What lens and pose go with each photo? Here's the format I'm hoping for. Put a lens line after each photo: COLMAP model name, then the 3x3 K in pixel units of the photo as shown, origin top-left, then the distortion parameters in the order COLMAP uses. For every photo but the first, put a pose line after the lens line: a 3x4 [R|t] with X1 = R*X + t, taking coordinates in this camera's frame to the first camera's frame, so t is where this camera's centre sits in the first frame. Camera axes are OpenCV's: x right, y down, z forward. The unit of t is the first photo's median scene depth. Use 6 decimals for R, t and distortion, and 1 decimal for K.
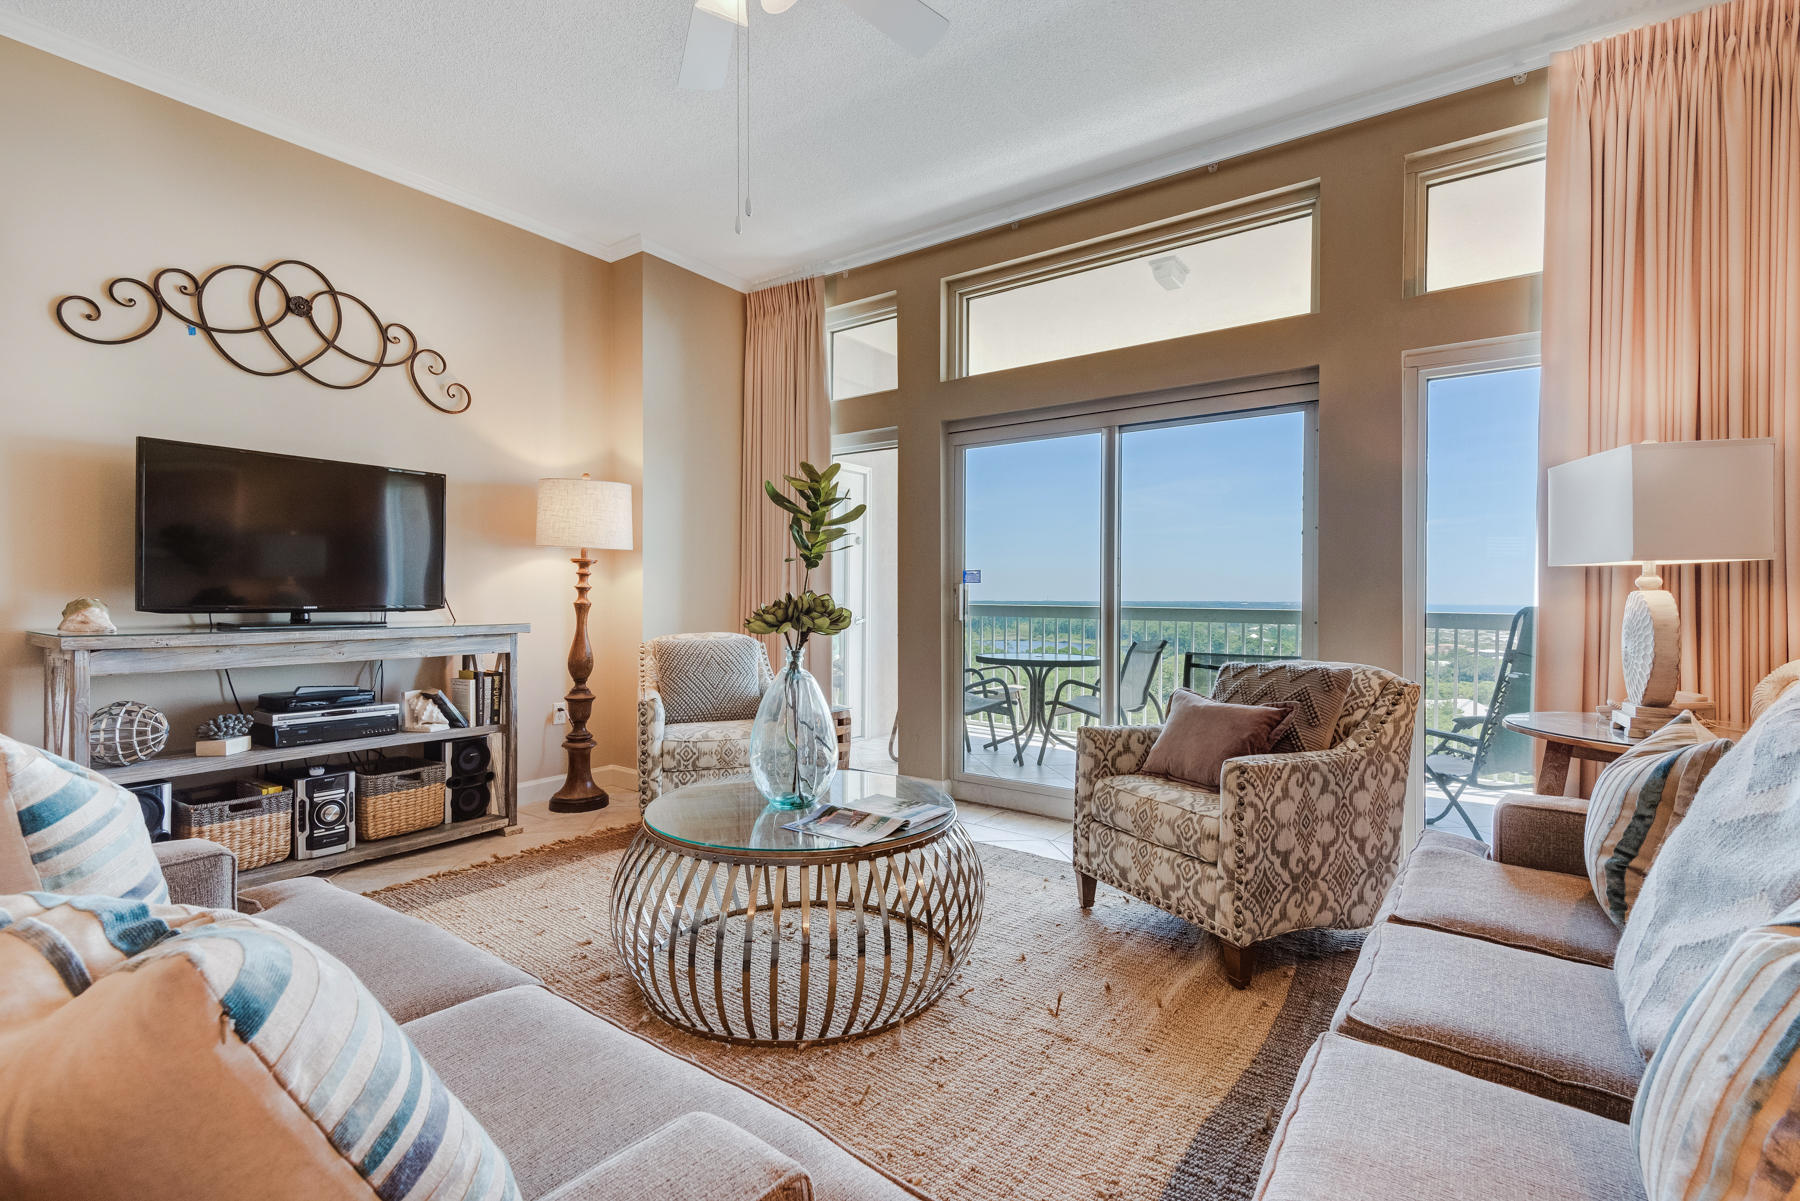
lens RADIAL K [[825.7, 0, 903.0], [0, 825.7, 596.3], [0, 0, 1]] dist [0.013788, -0.008859]
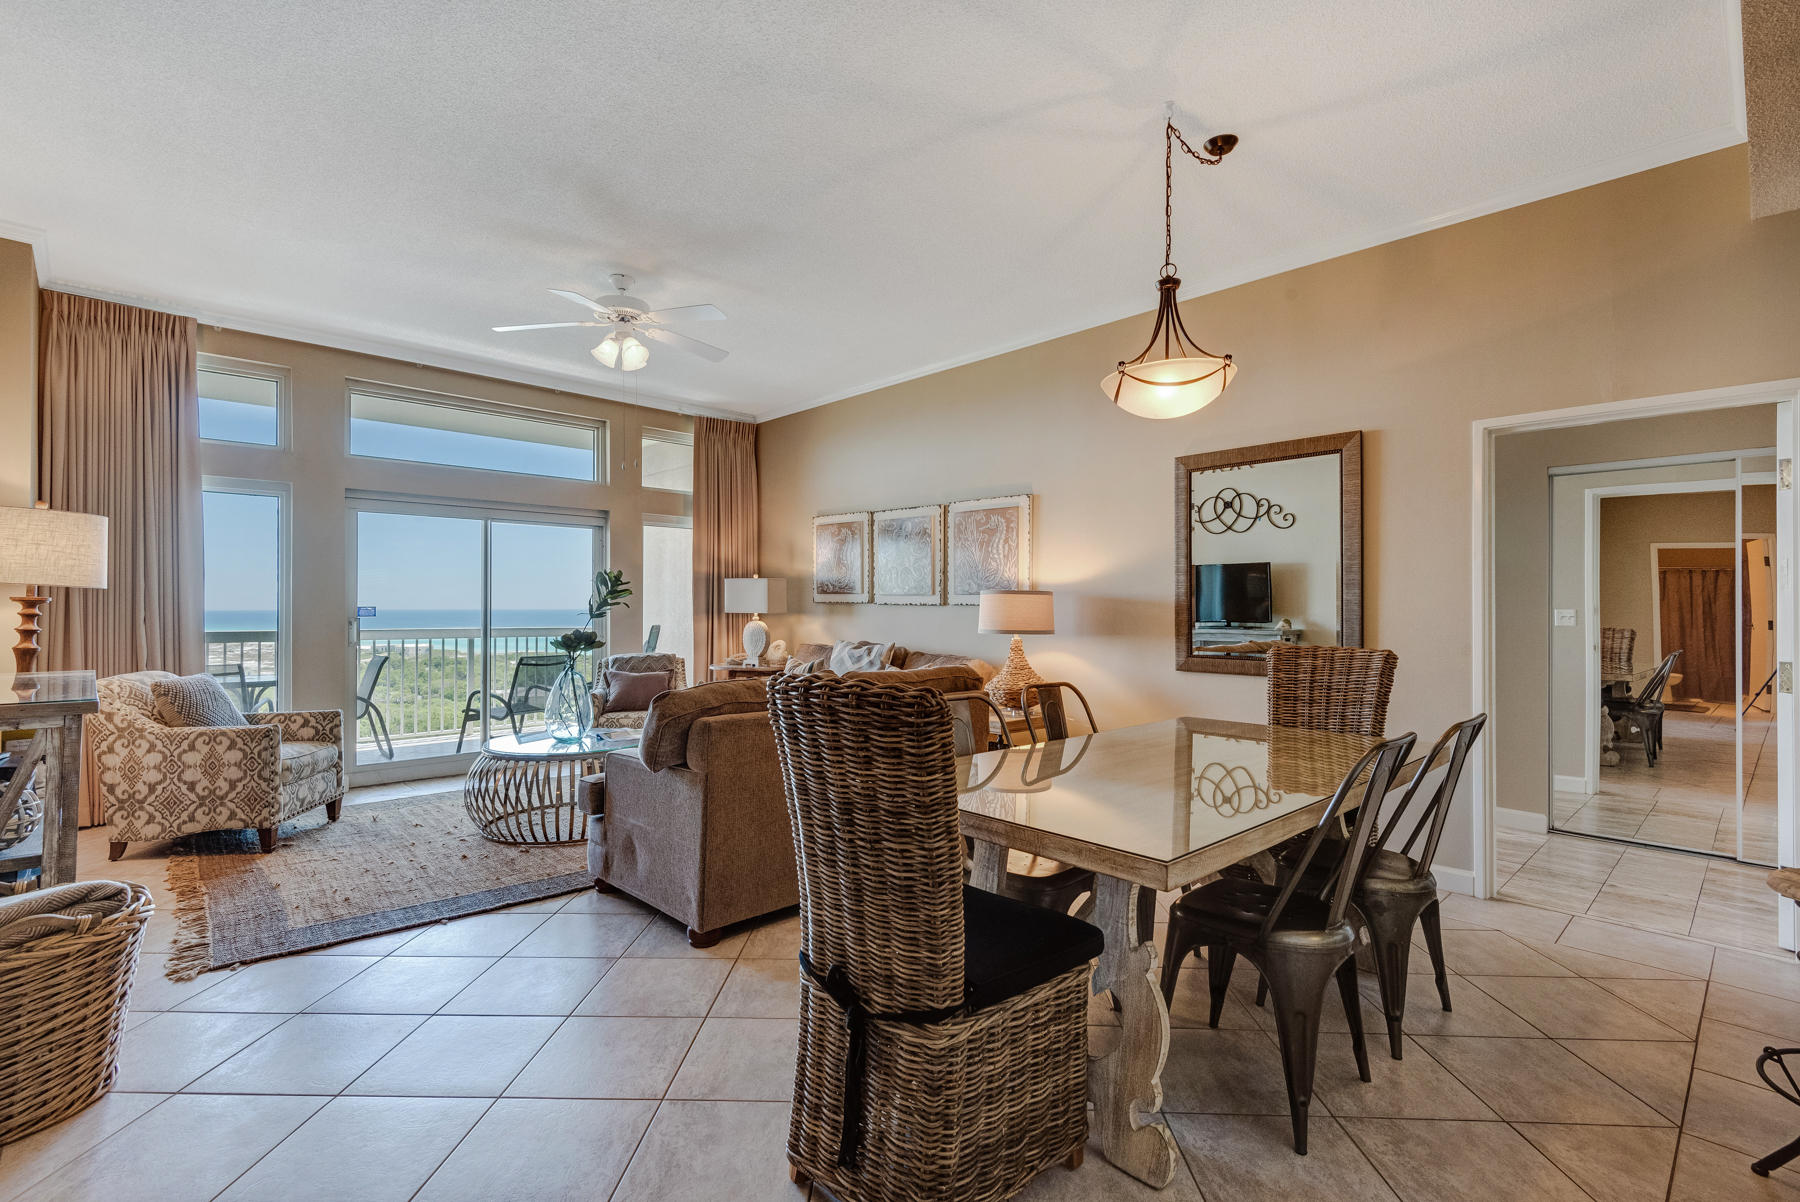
lens RADIAL K [[825.7, 0, 906.8], [0, 825.7, 604.3], [0, 0, 1]] dist [0.013788, -0.008859]
pose [[0.172137, -0.001024, 0.985072, -1.303458], [-0.000597, 0.999999, 0.001144, -0.047371], [-0.985073, -0.000785, 0.172136, -0.076447]]
